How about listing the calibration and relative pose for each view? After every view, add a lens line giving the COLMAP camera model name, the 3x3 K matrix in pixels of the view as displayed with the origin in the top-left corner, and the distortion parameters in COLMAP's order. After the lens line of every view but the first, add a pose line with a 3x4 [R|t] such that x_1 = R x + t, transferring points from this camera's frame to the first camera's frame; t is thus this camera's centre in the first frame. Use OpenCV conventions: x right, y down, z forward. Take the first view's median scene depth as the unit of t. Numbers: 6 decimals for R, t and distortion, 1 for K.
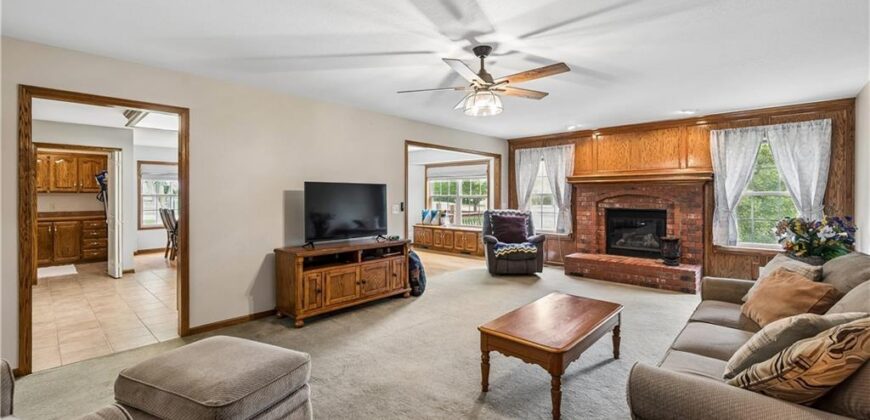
lens RADIAL K [[370.4, 0, 443.7], [0, 370.4, 194.2], [0, 0, 1]] dist [0.004775, -0.000099]
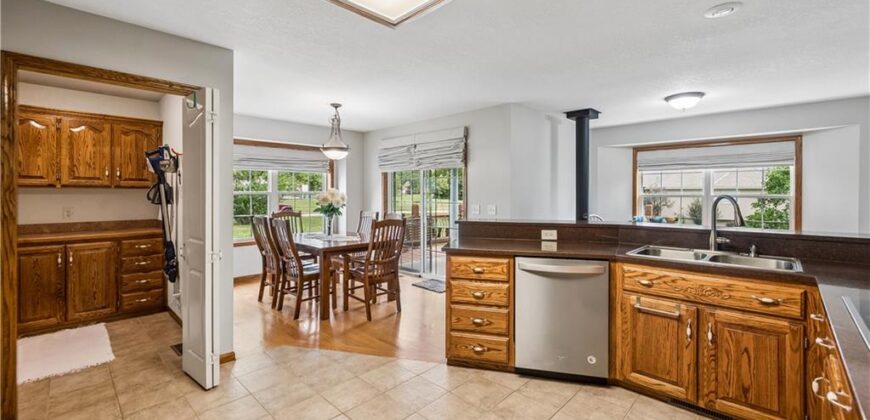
lens RADIAL K [[370.4, 0, 450.9], [0, 370.4, 196.4], [0, 0, 1]] dist [0.004775, -0.000099]
pose [[0.999656, -0.001923, -0.026144, -0.485343], [0.001812, 0.999989, -0.004296, 0.012134], [0.026152, 0.004247, 0.999649, 0.480696]]
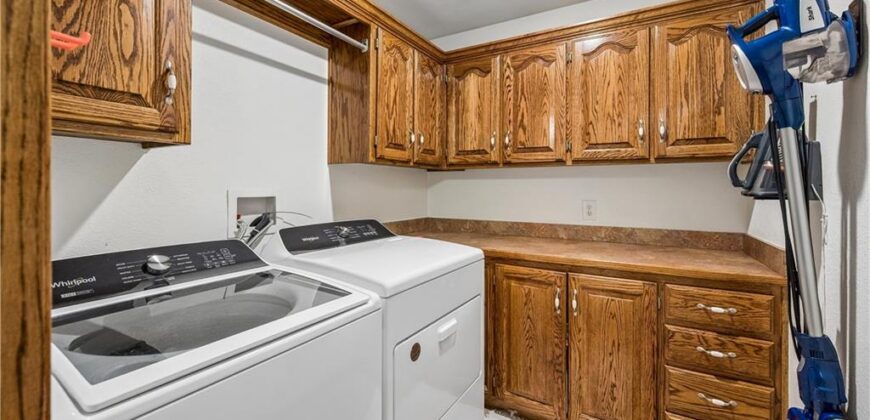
lens RADIAL K [[349.3, 0, 426.5], [0, 349.3, 187.8], [0, 0, 1]] dist [-0.000932, 0.000094]
pose [[0.183391, -0.005511, -0.983025, -0.795098], [-0.009830, 0.999924, -0.007440, 0.018267], [0.982991, 0.011028, 0.183323, 0.825291]]
